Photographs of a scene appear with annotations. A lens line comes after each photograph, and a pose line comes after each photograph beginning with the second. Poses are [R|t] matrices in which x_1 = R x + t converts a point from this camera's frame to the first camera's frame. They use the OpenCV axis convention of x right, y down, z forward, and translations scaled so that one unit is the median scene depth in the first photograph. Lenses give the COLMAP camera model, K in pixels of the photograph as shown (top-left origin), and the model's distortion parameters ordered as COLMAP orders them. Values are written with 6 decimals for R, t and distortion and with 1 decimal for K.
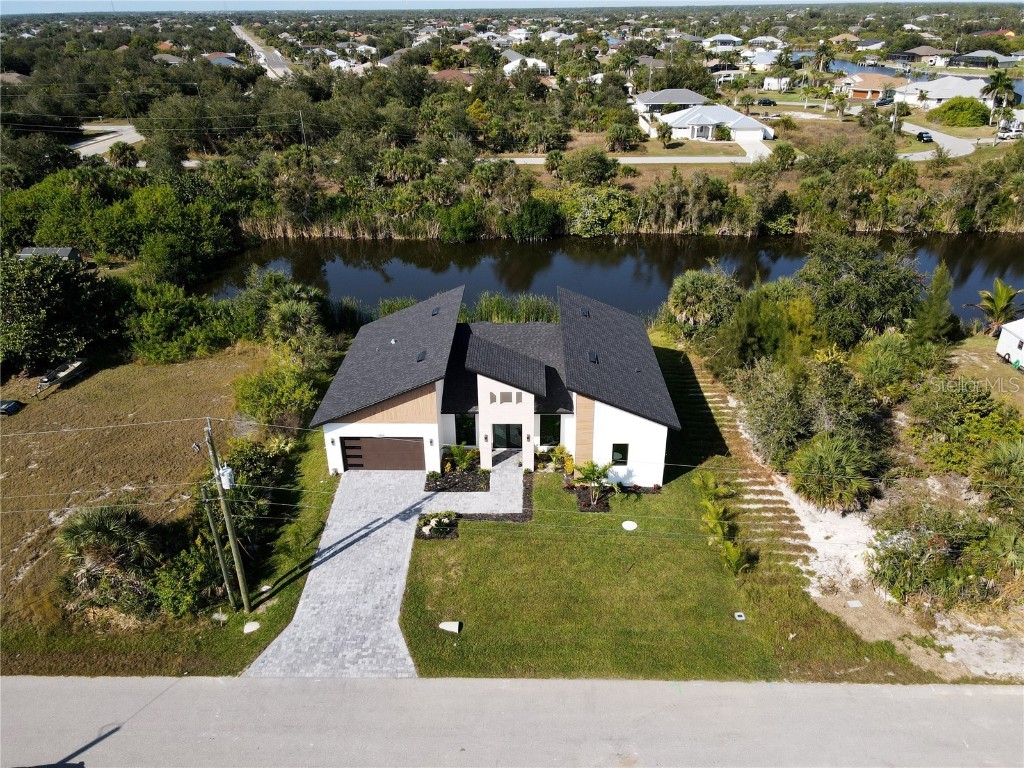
lens RADIAL K [[749.1, 0, 511.5], [0, 749.1, 390.8], [0, 0, 1]] dist [0.005604, 0.016768]
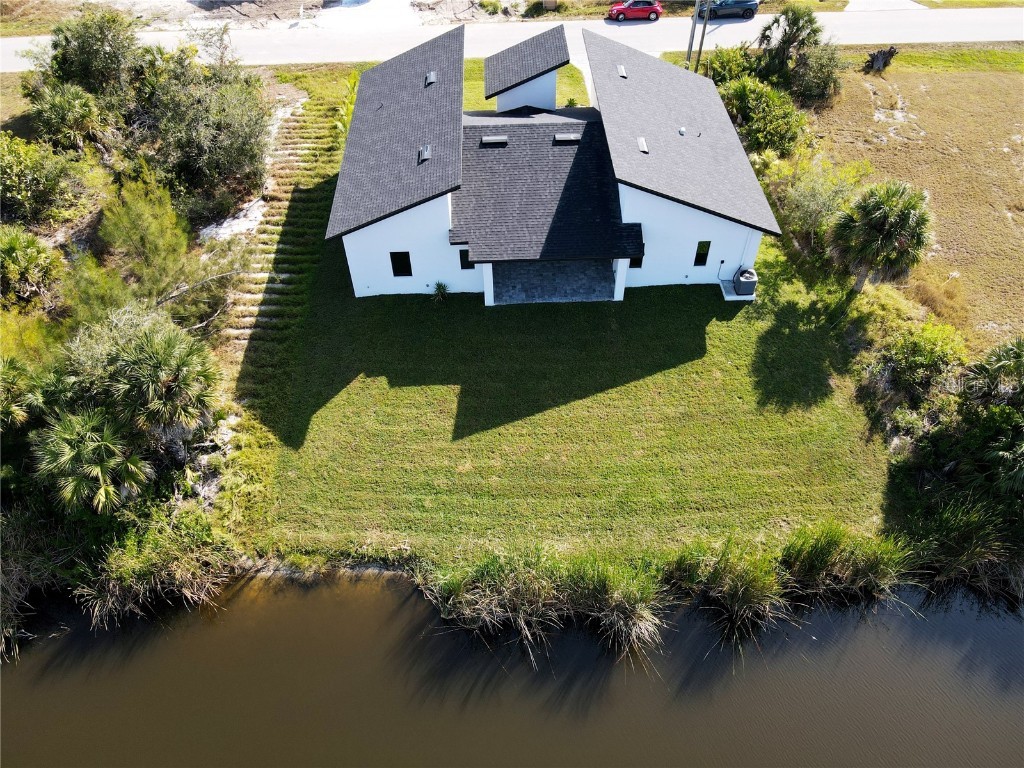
lens RADIAL K [[753.8, 0, 512.0], [0, 753.8, 384.0], [0, 0, 1]] dist [0.009558, 0.011129]
pose [[-0.998142, 0.058218, -0.017952, 0.054687], [-0.002246, 0.259310, 0.965791, -0.895626], [0.060881, 0.964038, -0.258698, 1.733494]]
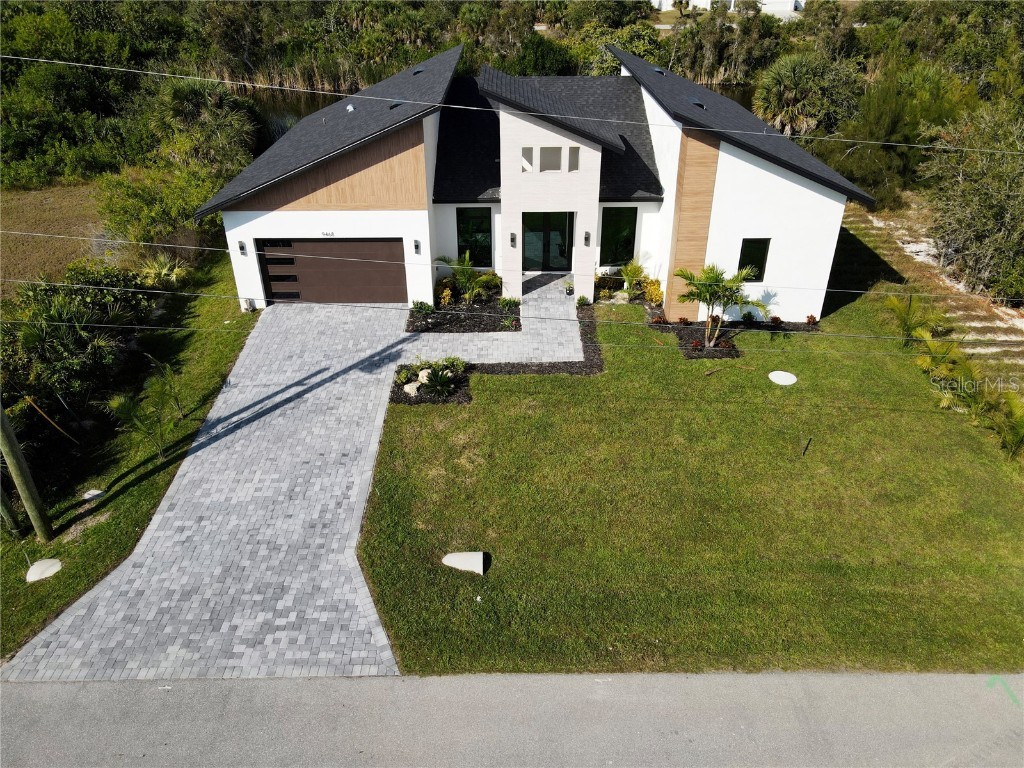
lens RADIAL K [[749.1, 0, 511.5], [0, 749.1, 390.8], [0, 0, 1]] dist [0.005604, 0.016768]
pose [[0.999614, -0.010205, 0.025858, -0.054696], [0.008438, 0.997680, 0.067550, 0.148858], [-0.026487, -0.067305, 0.997381, 0.453468]]
